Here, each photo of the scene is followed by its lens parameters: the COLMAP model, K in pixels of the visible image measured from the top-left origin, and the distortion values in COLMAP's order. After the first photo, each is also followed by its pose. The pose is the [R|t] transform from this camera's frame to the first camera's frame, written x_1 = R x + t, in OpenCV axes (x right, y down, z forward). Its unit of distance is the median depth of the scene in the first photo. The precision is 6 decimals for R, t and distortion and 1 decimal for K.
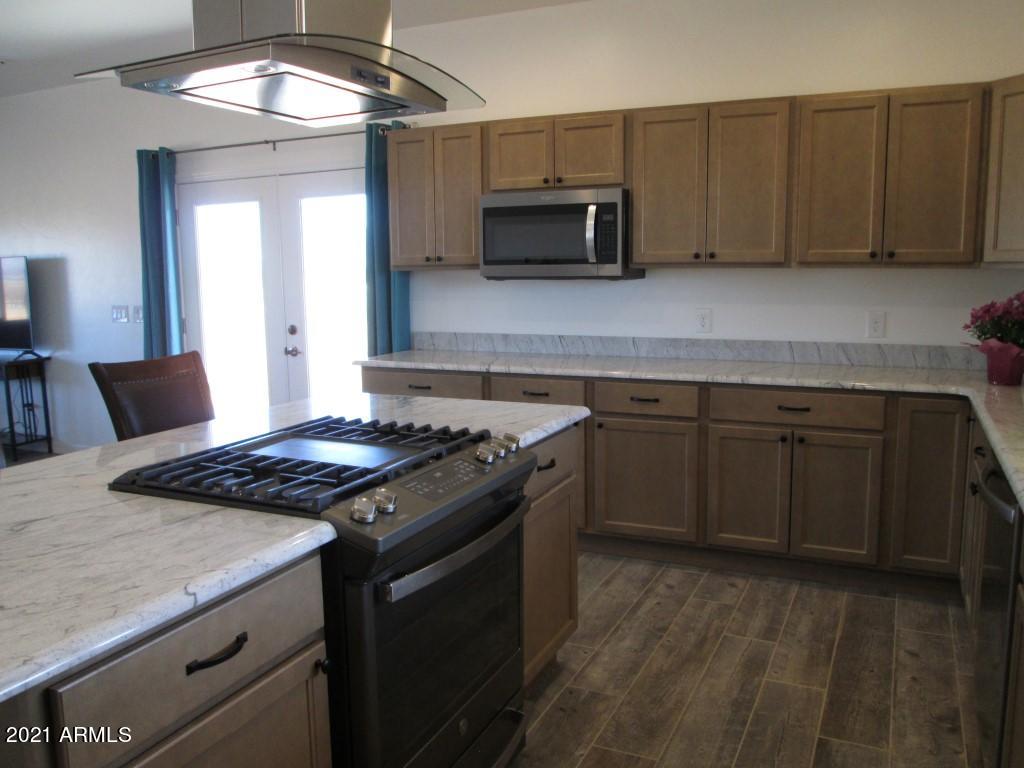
lens RADIAL K [[849.8, 0, 495.7], [0, 849.8, 370.8], [0, 0, 1]] dist [-0.061890, 0.022436]
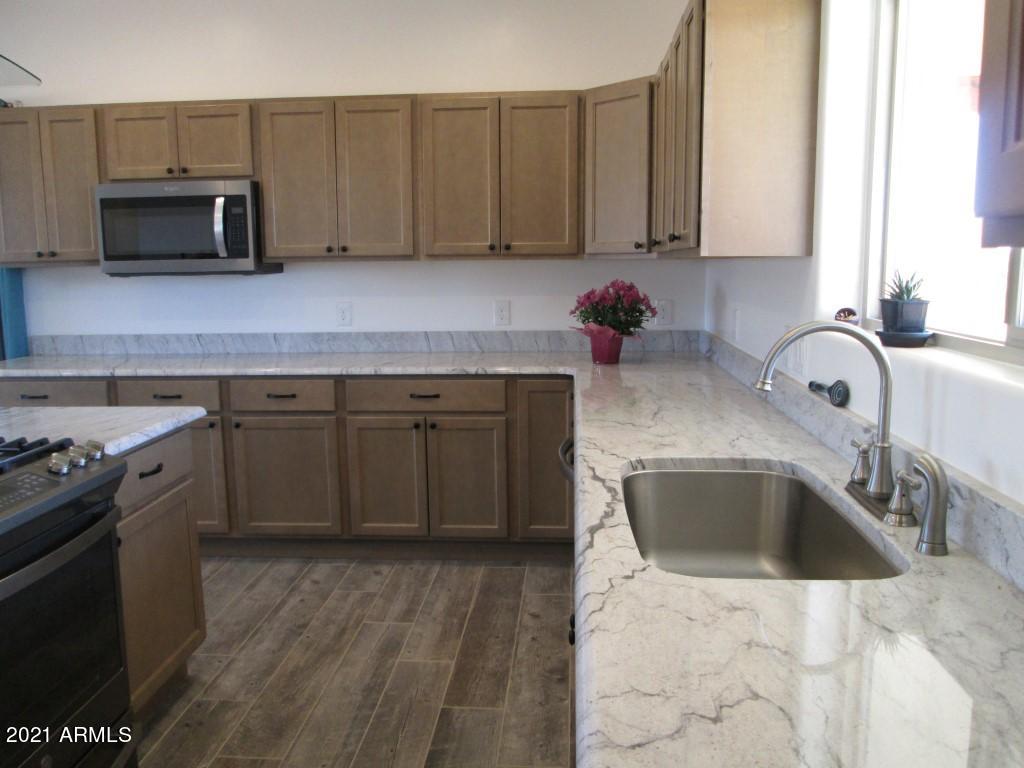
lens RADIAL K [[849.8, 0, 508.0], [0, 849.8, 374.3], [0, 0, 1]] dist [-0.061890, 0.022436]
pose [[0.930516, -0.050236, 0.362788, 0.066713], [0.047206, 0.998737, 0.017218, 0.004574], [-0.363195, 0.001104, 0.931712, -0.009790]]
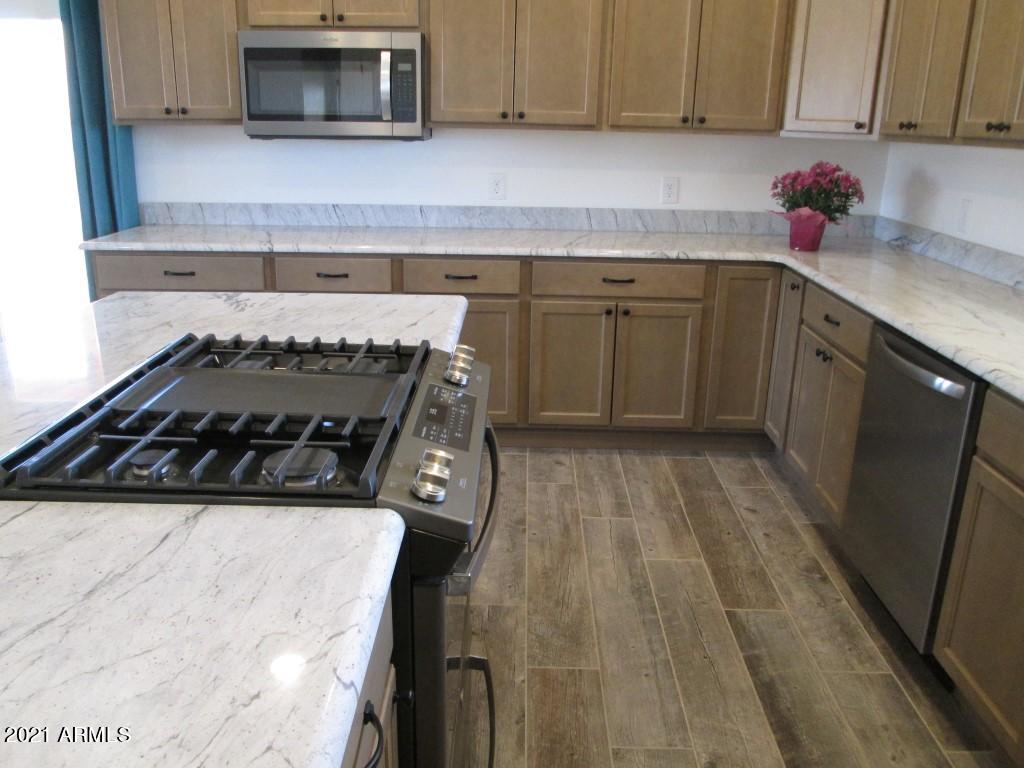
lens RADIAL K [[849.8, 0, 501.4], [0, 849.8, 379.9], [0, 0, 1]] dist [-0.061890, 0.022436]
pose [[0.910191, -0.097704, 0.402500, -0.165708], [0.024359, 0.982724, 0.183466, -0.024037], [-0.413472, -0.157185, 0.896847, 0.148521]]
